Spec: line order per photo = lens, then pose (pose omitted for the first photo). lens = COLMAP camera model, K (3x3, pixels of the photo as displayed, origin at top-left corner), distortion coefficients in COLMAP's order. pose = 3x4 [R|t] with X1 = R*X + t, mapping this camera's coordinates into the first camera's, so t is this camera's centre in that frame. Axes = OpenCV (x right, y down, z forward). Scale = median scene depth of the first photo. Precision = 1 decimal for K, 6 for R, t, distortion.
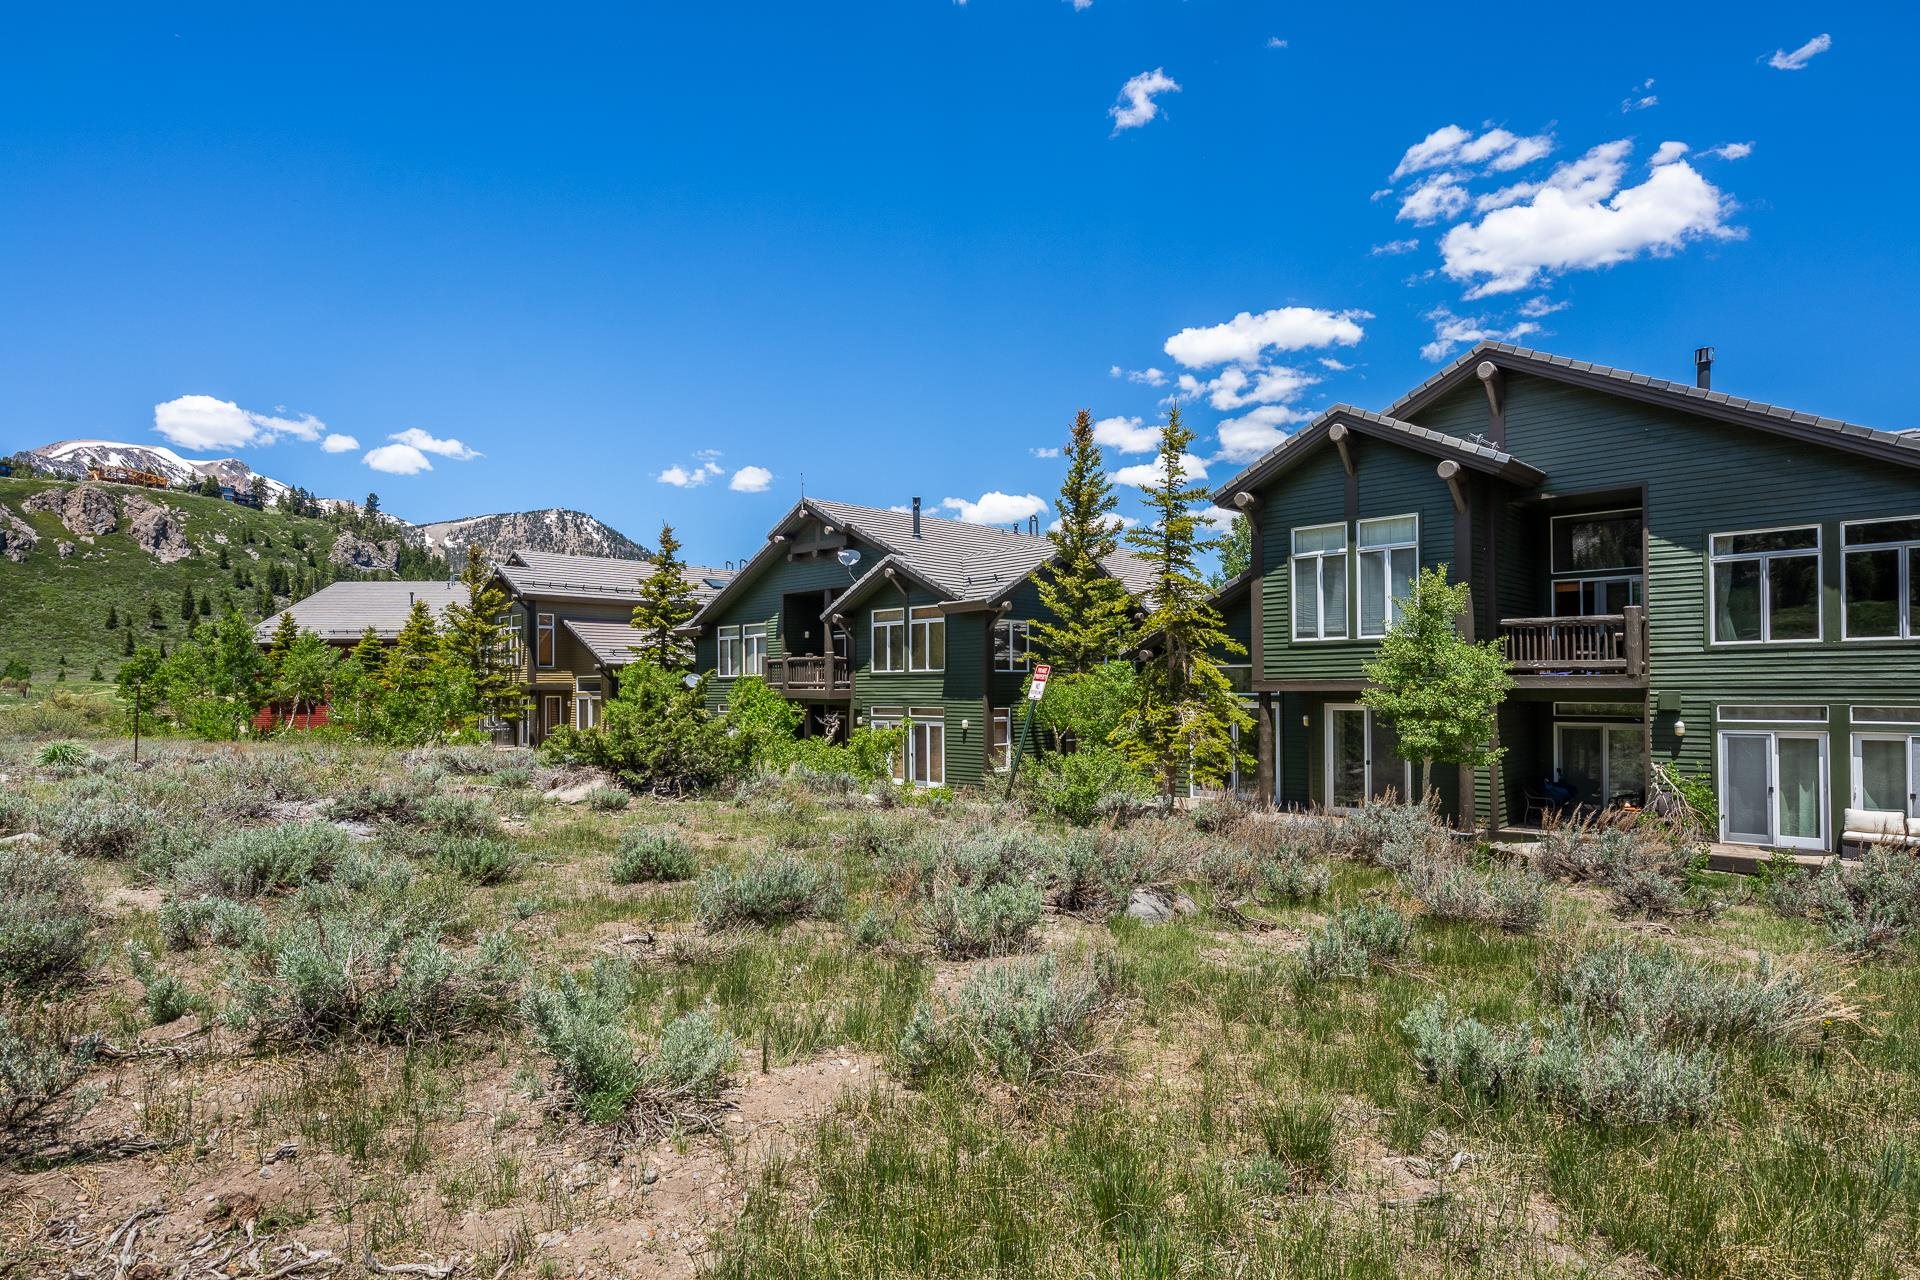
lens RADIAL K [[1010.3, 0, 959.3], [0, 1010.3, 652.2], [0, 0, 1]] dist [-0.000197, -0.001785]
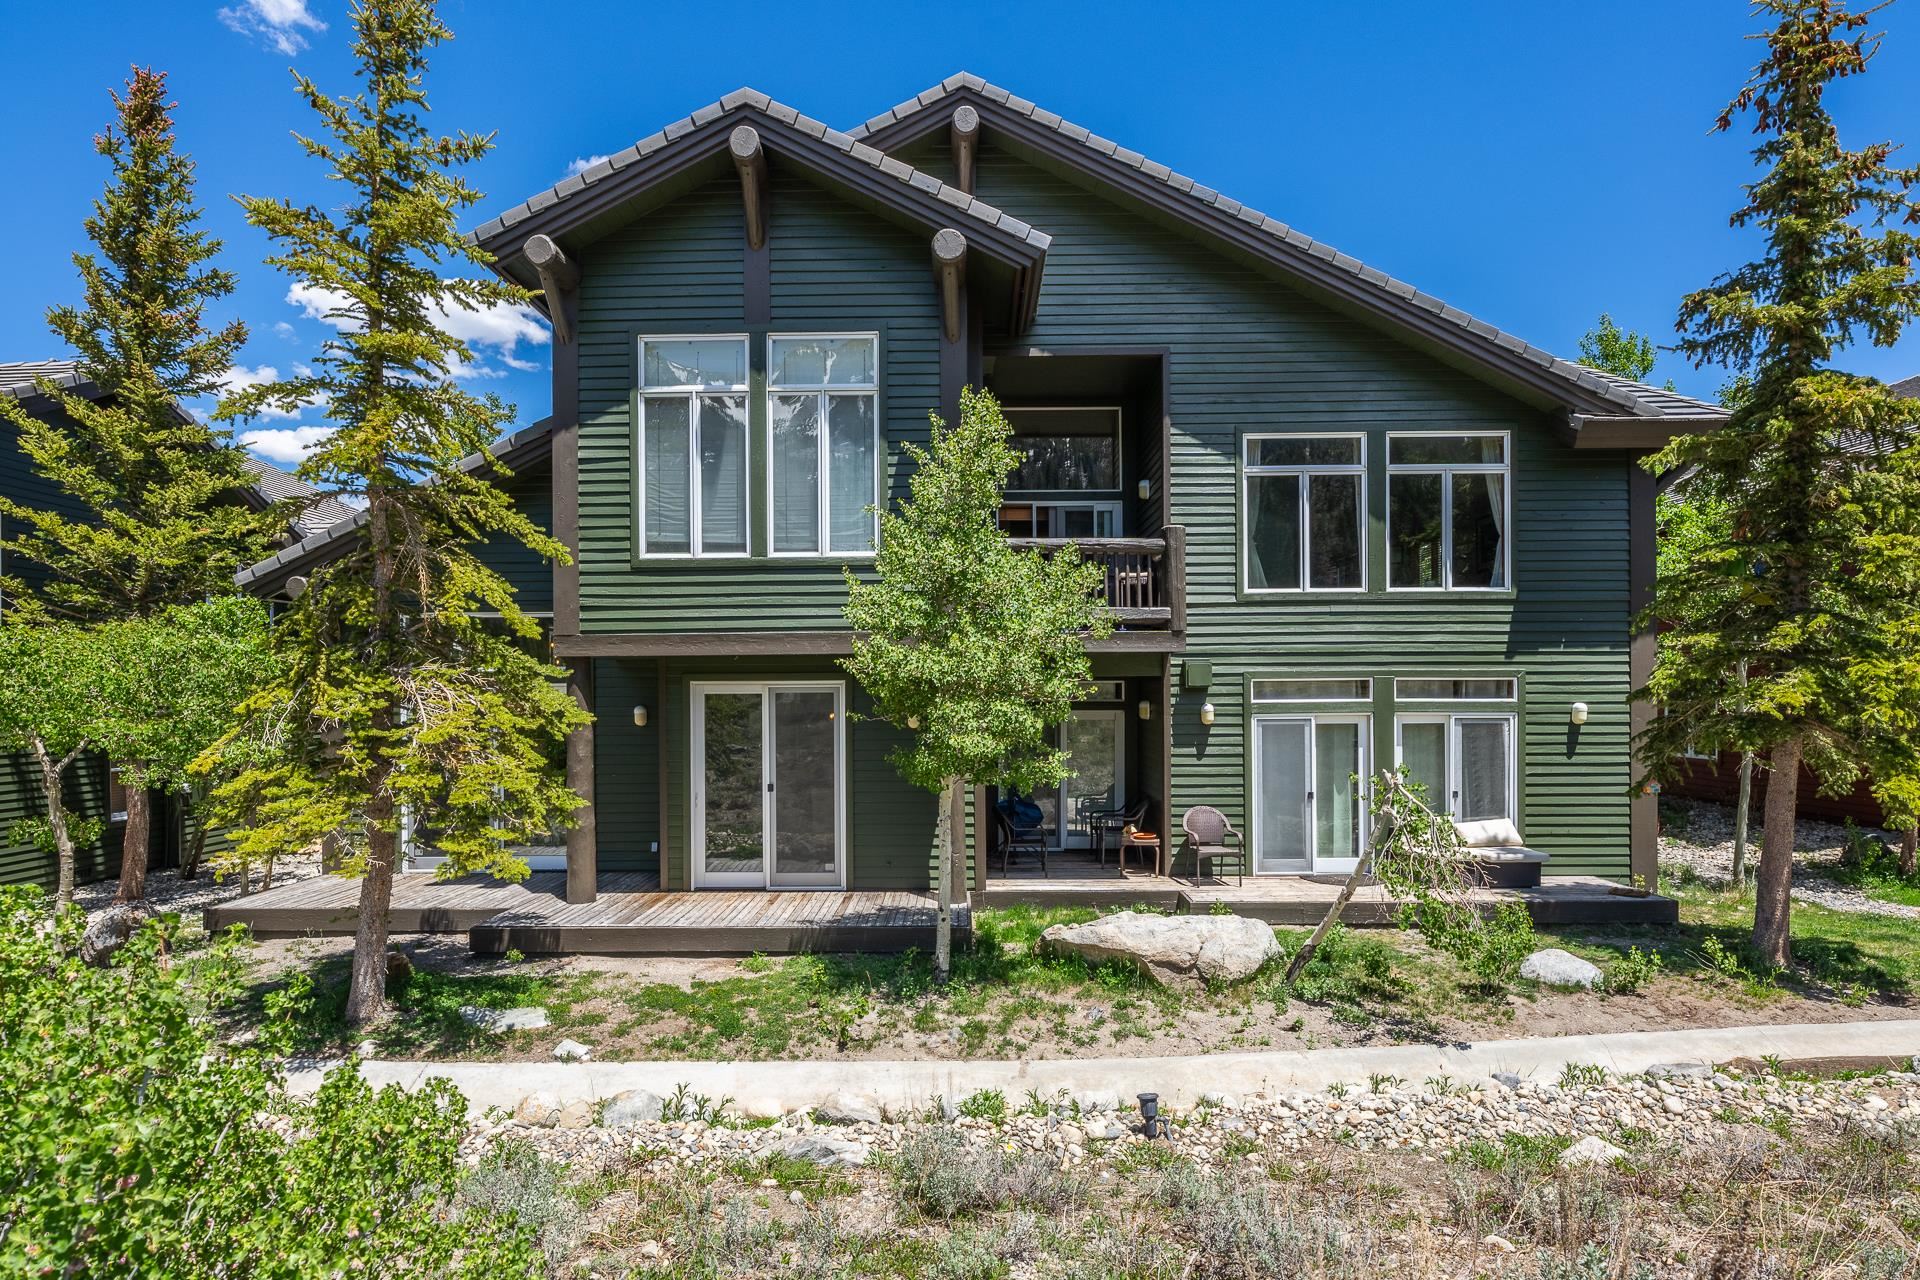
lens RADIAL K [[1010.3, 0, 918.9], [0, 1010.3, 701.0], [0, 0, 1]] dist [-0.000197, -0.001785]
pose [[0.736043, -0.004915, 0.676917, 0.095687], [-0.022339, 0.999253, 0.031546, 0.044827], [-0.676566, -0.038341, 0.735383, 0.566990]]
